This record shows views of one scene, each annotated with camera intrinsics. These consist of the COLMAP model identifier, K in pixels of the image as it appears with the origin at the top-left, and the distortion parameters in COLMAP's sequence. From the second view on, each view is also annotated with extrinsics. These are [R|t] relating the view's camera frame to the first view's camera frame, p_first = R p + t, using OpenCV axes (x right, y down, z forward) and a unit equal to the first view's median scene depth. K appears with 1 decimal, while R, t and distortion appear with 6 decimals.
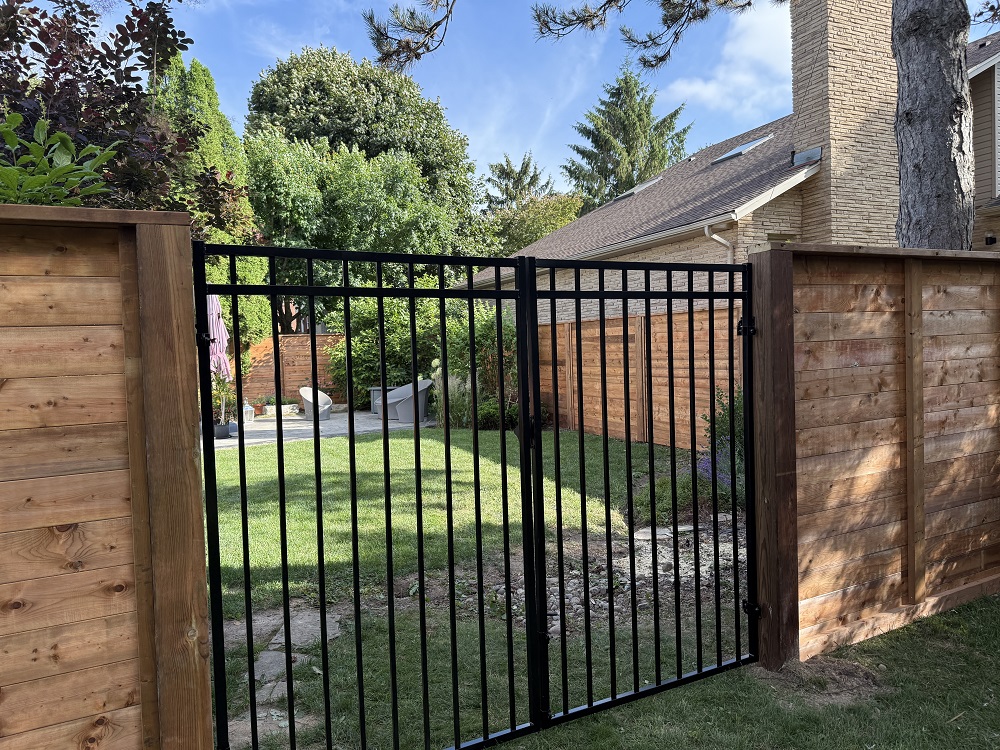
lens RADIAL K [[714.6, 0, 502.3], [0, 714.6, 378.3], [0, 0, 1]] dist [0.047373, -0.049197]
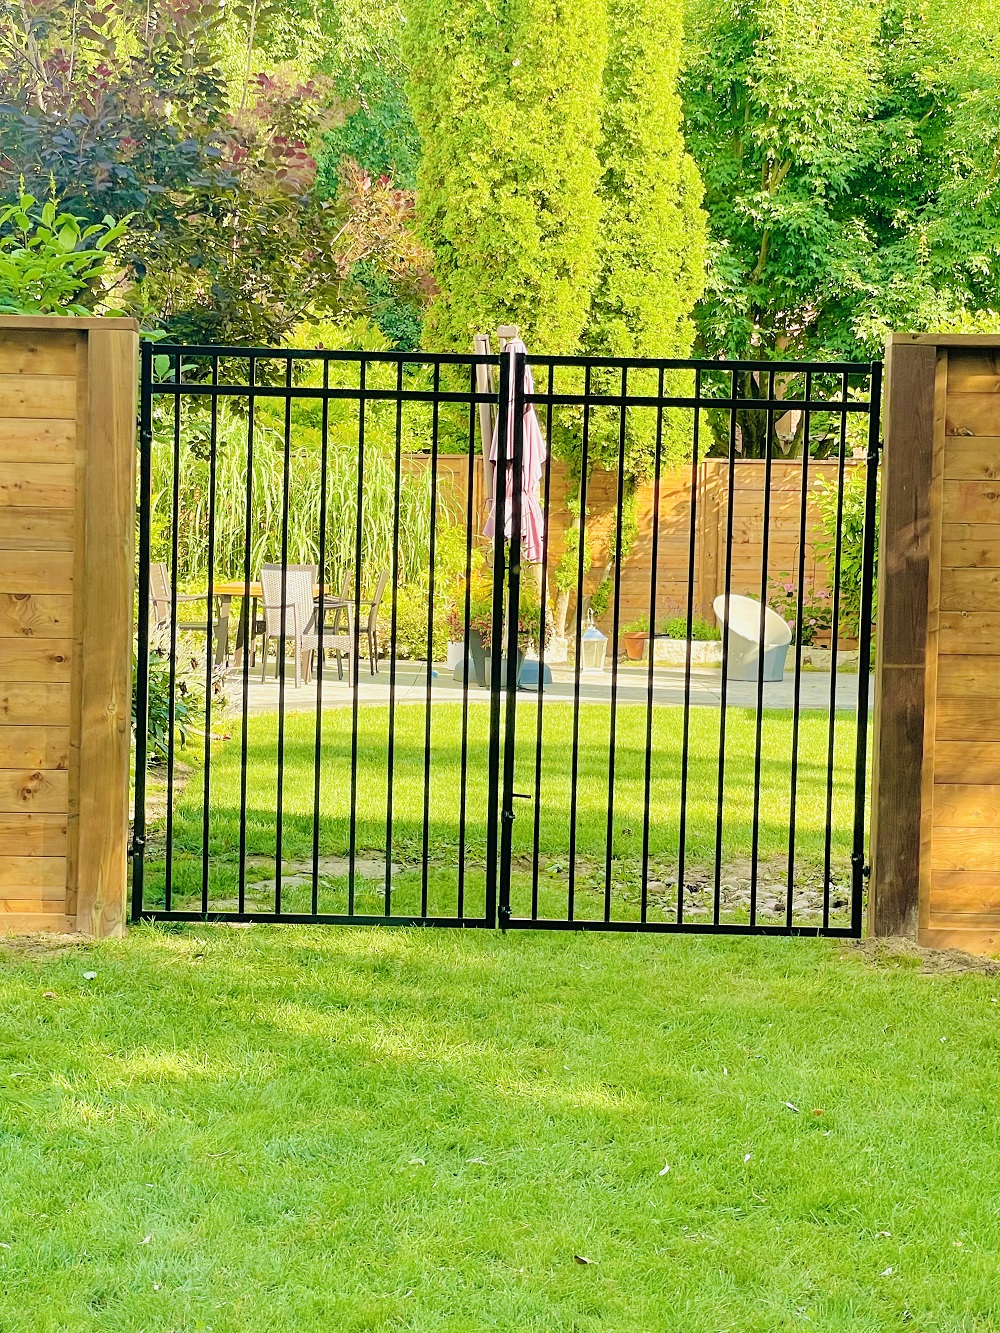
lens RADIAL K [[2525.0, 0, 510.5], [0, 2525.0, 656.2], [0, 0, 1]] dist [0.152104, 0.000000]
pose [[0.886164, 0.079706, -0.456465, 1.866562], [-0.073558, 0.996801, 0.031254, 0.116951], [0.457496, 0.005880, 0.889192, -2.149841]]
